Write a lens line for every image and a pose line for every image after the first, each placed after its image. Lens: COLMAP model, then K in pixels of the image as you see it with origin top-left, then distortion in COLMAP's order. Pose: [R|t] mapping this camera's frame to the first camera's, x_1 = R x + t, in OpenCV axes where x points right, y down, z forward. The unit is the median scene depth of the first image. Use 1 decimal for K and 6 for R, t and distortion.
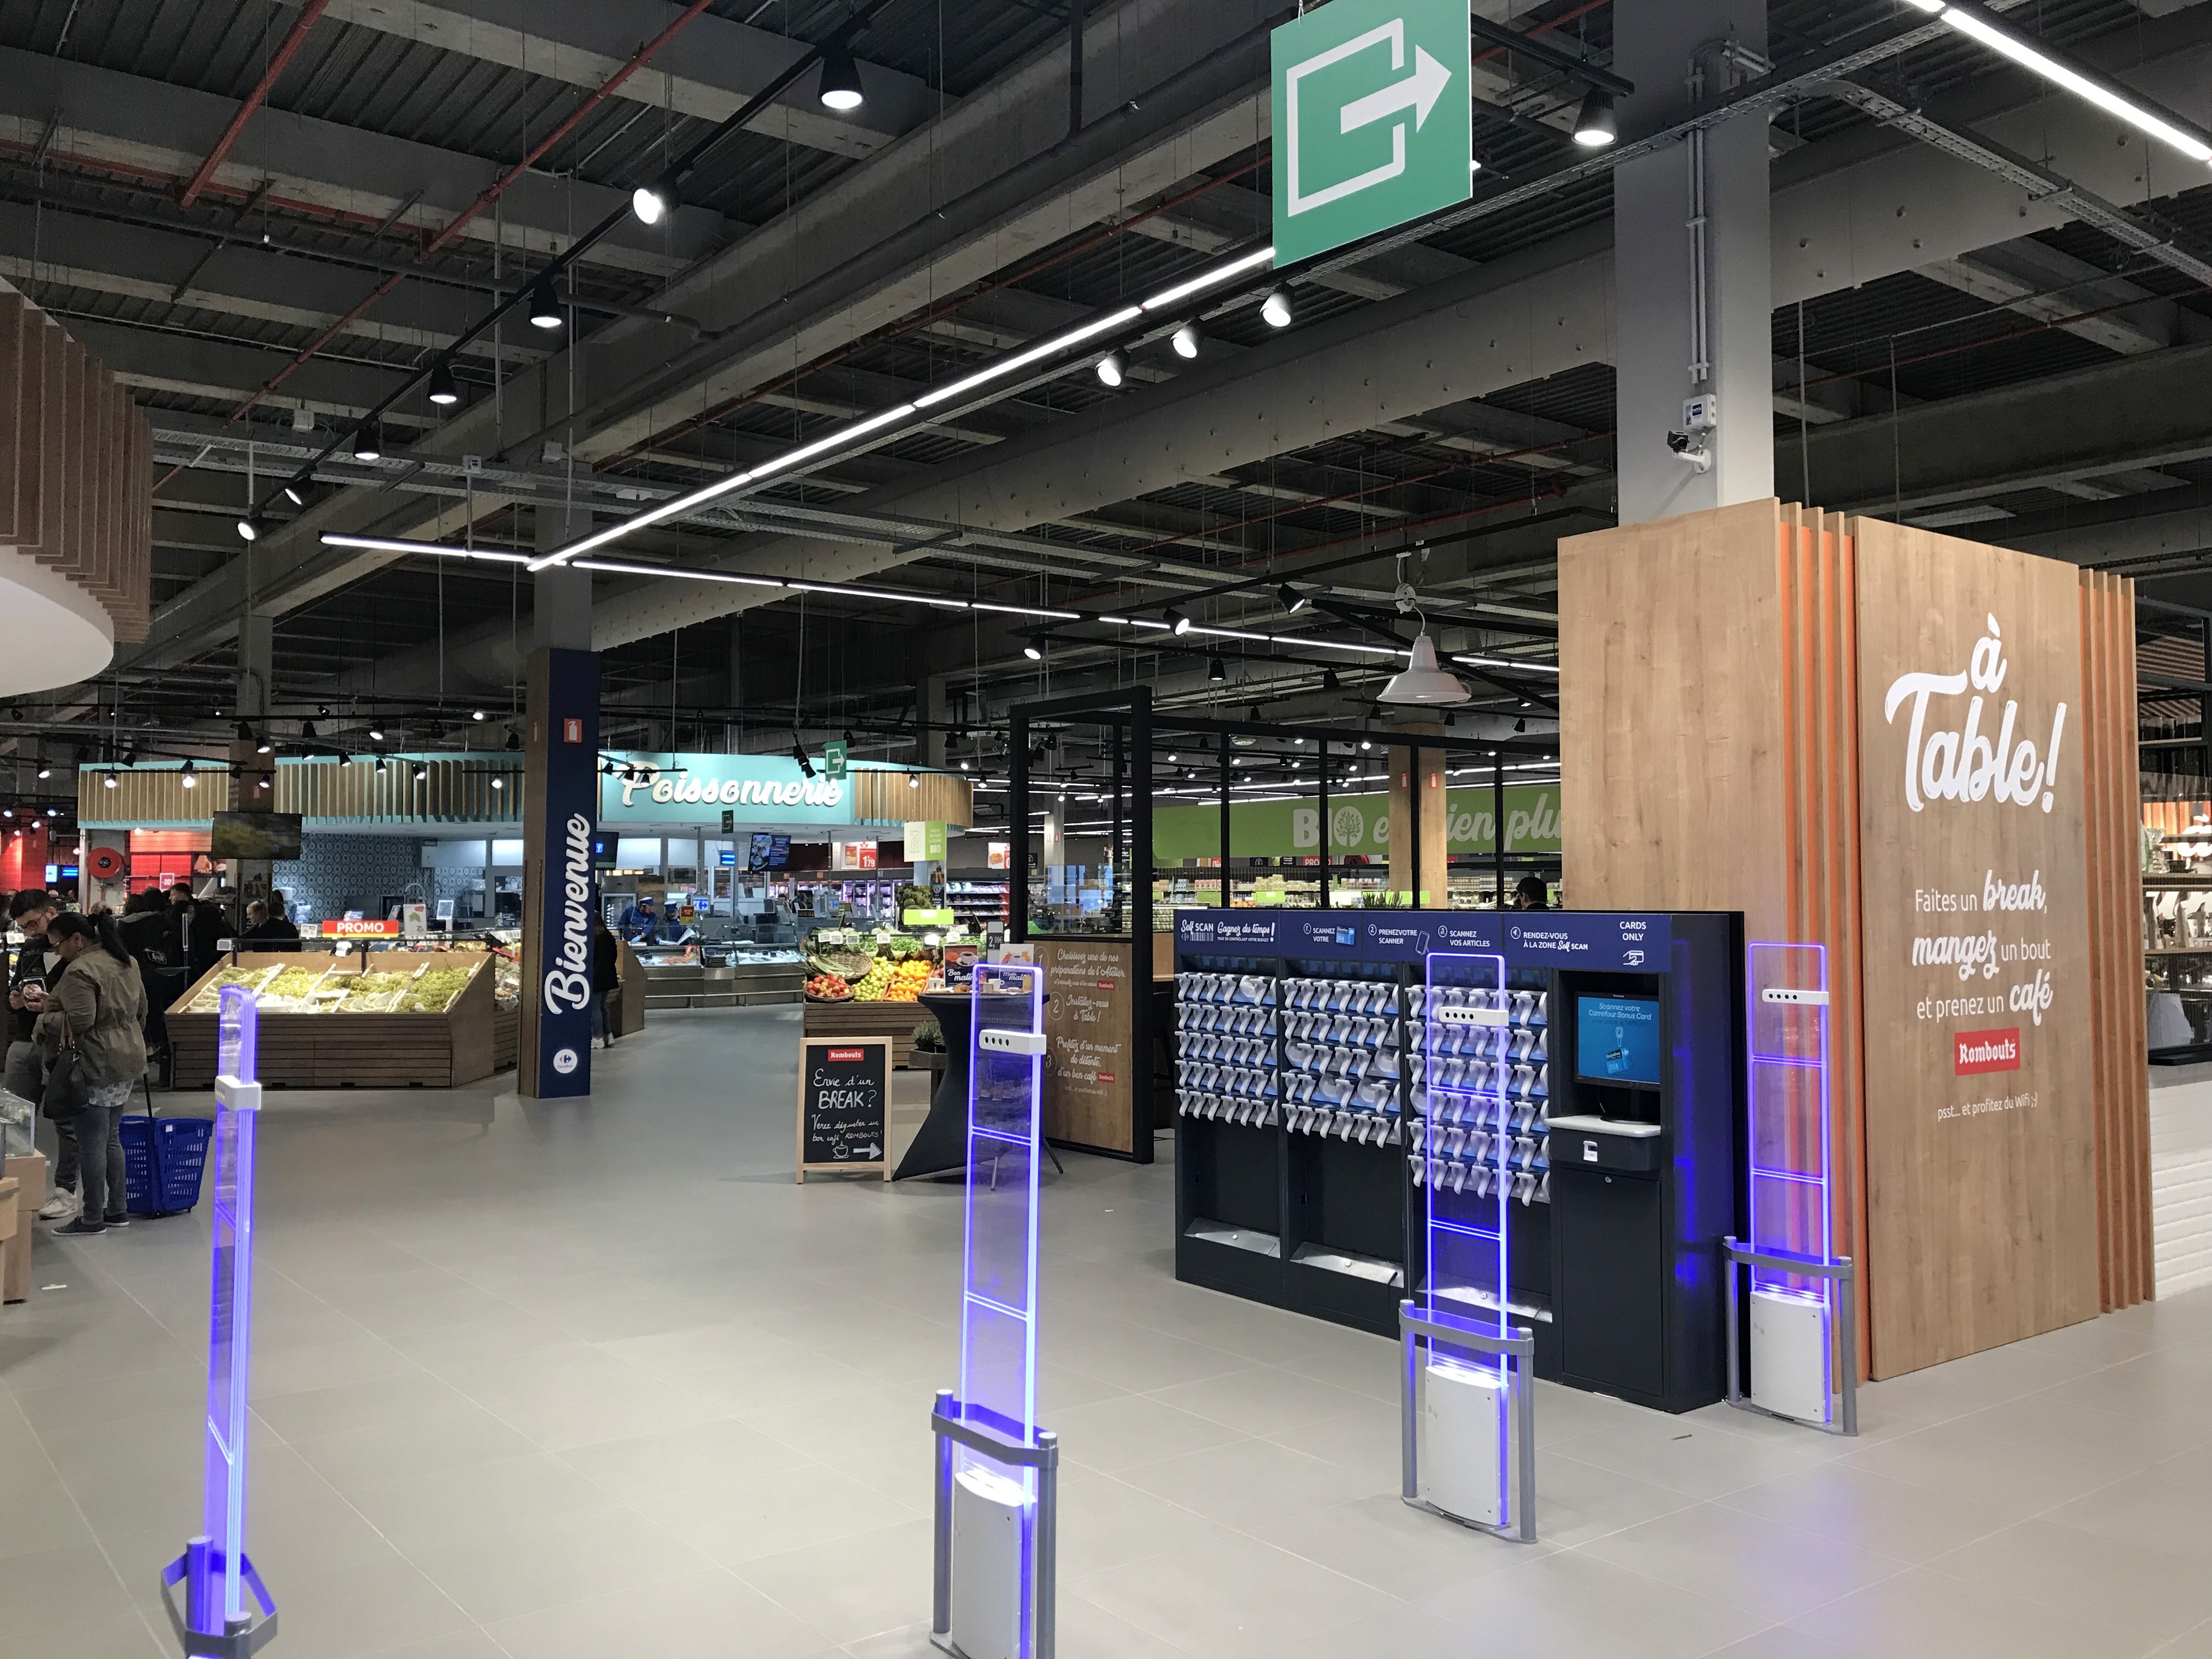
lens RADIAL K [[1822.1, 0, 1105.9], [0, 1822.1, 823.2], [0, 0, 1]] dist [0.035746, -0.001532]
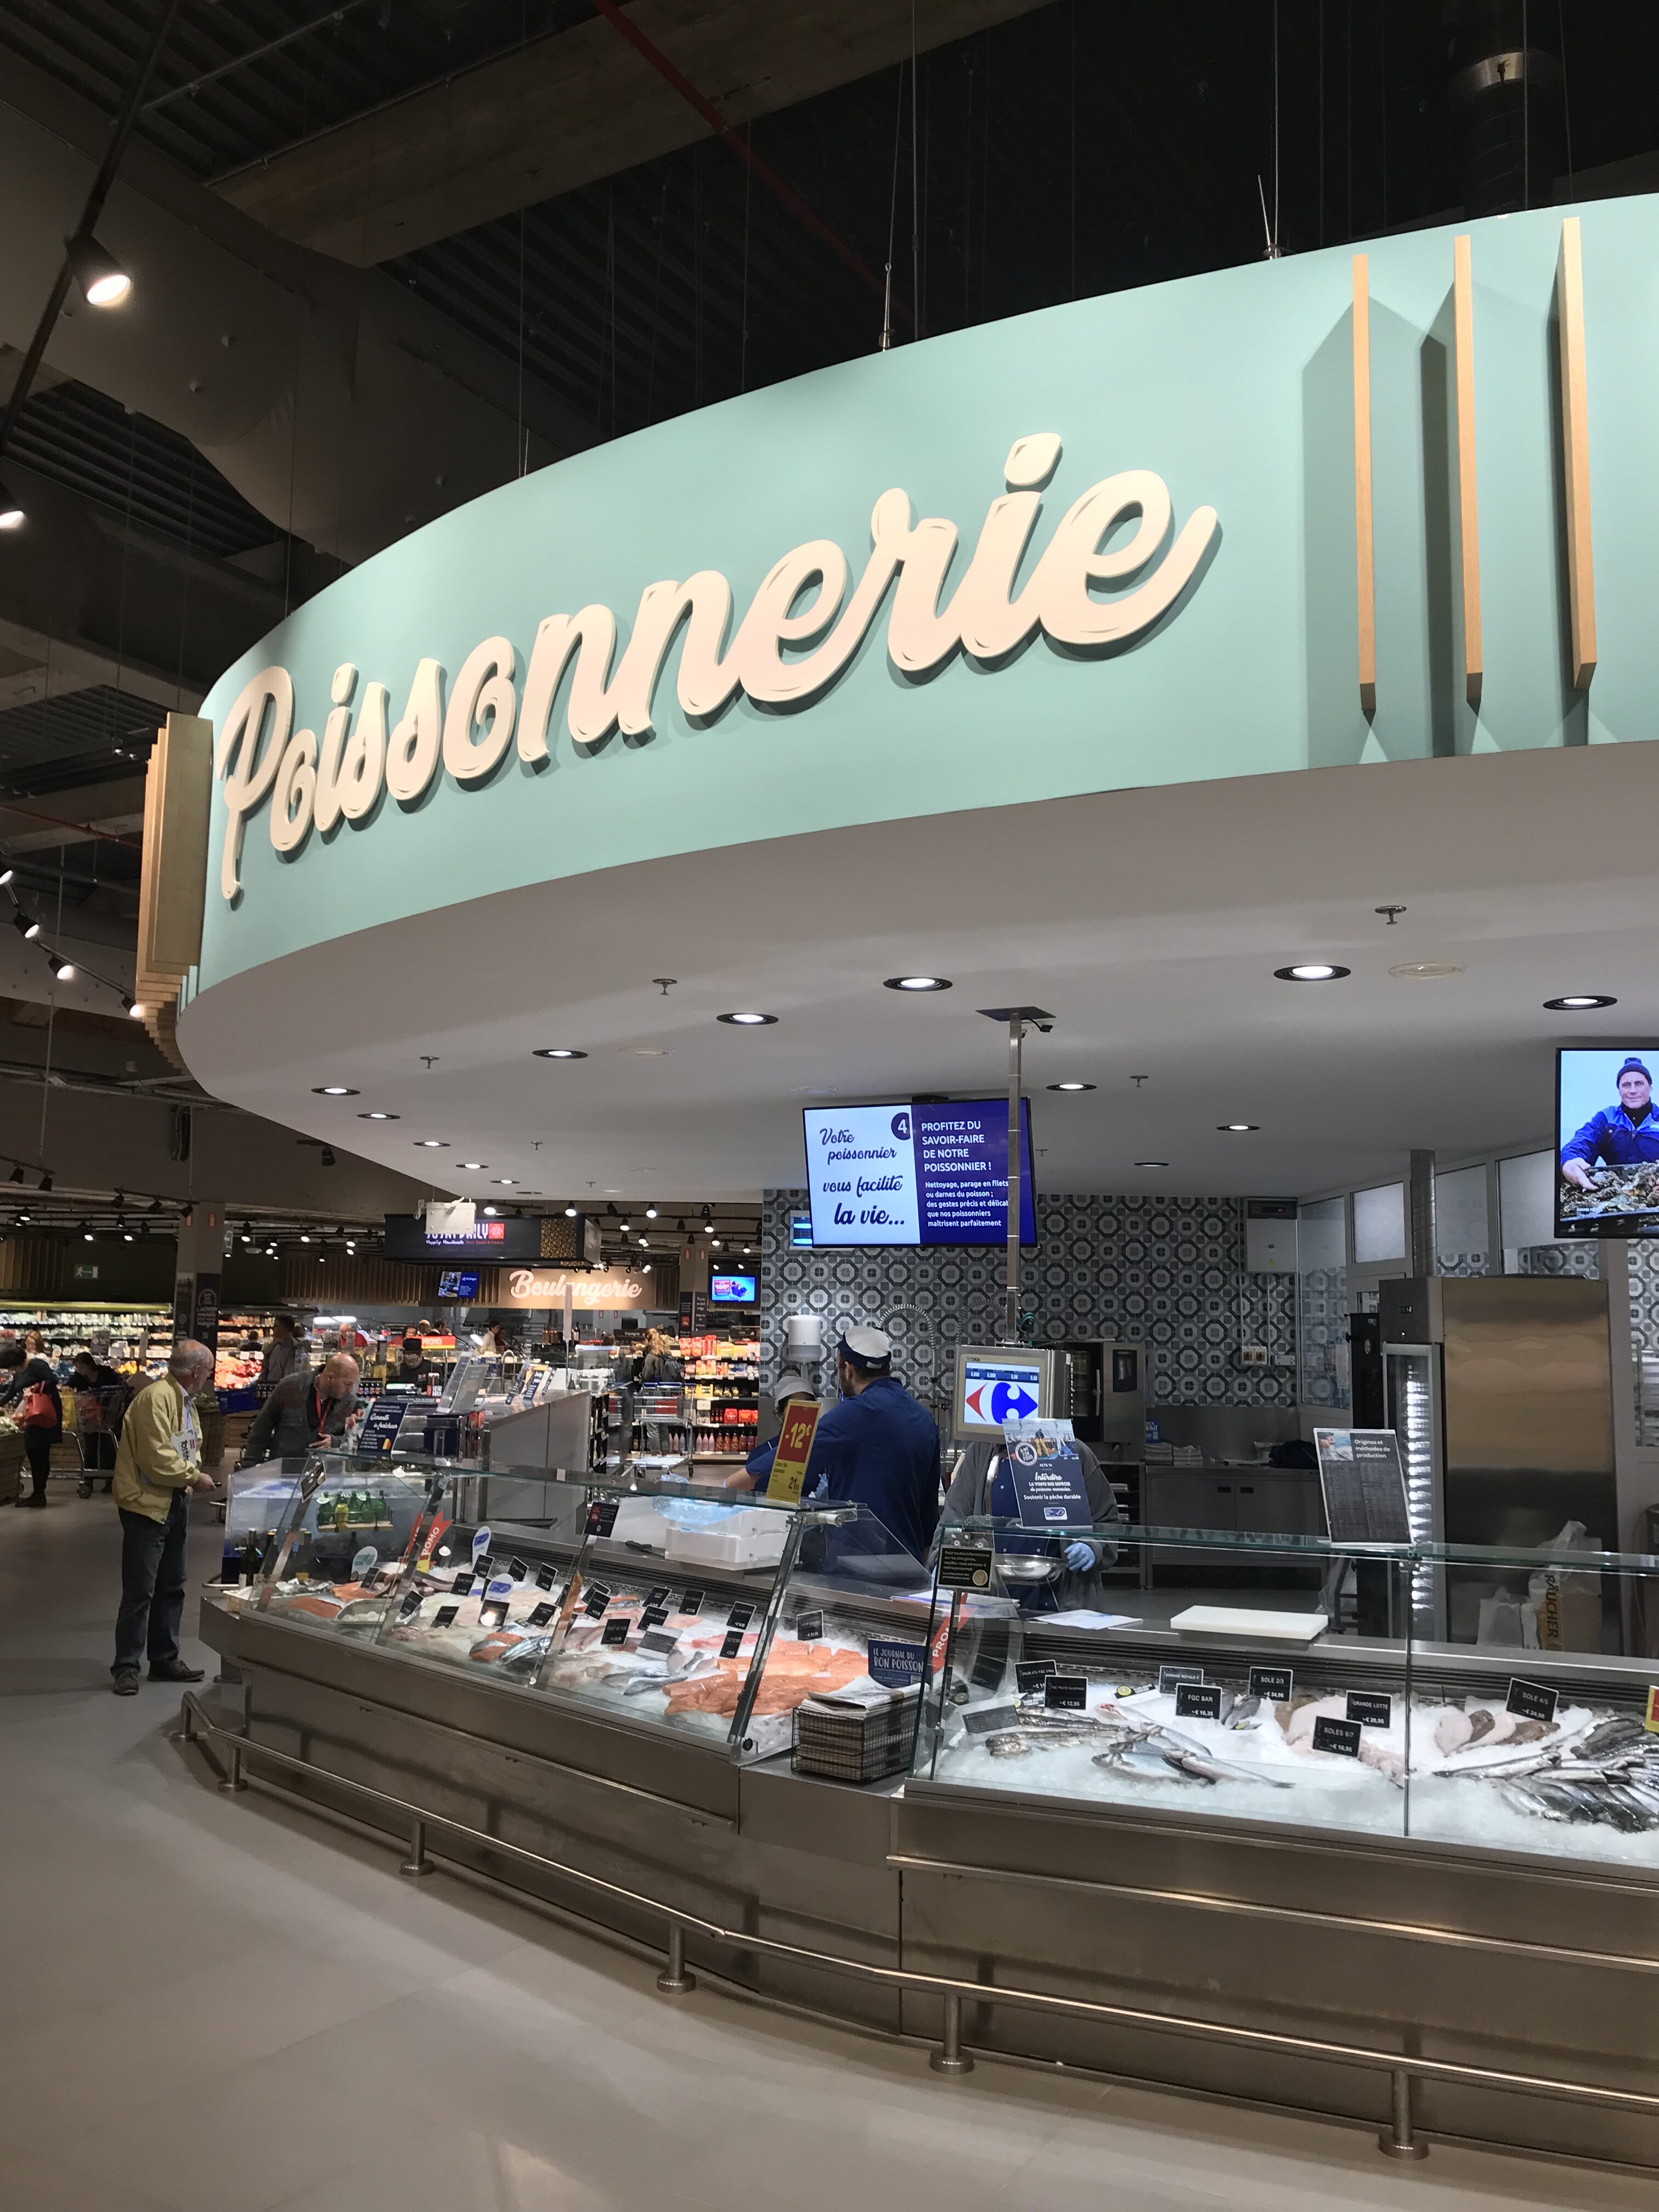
lens RADIAL K [[1822.1, 0, 839.7], [0, 1822.1, 1112.7], [0, 0, 1]] dist [0.035746, -0.001532]
pose [[0.379080, -0.104558, -0.919438, -0.046849], [0.019602, 0.994280, -0.104988, 0.036498], [0.925156, 0.021776, 0.378961, 0.967276]]
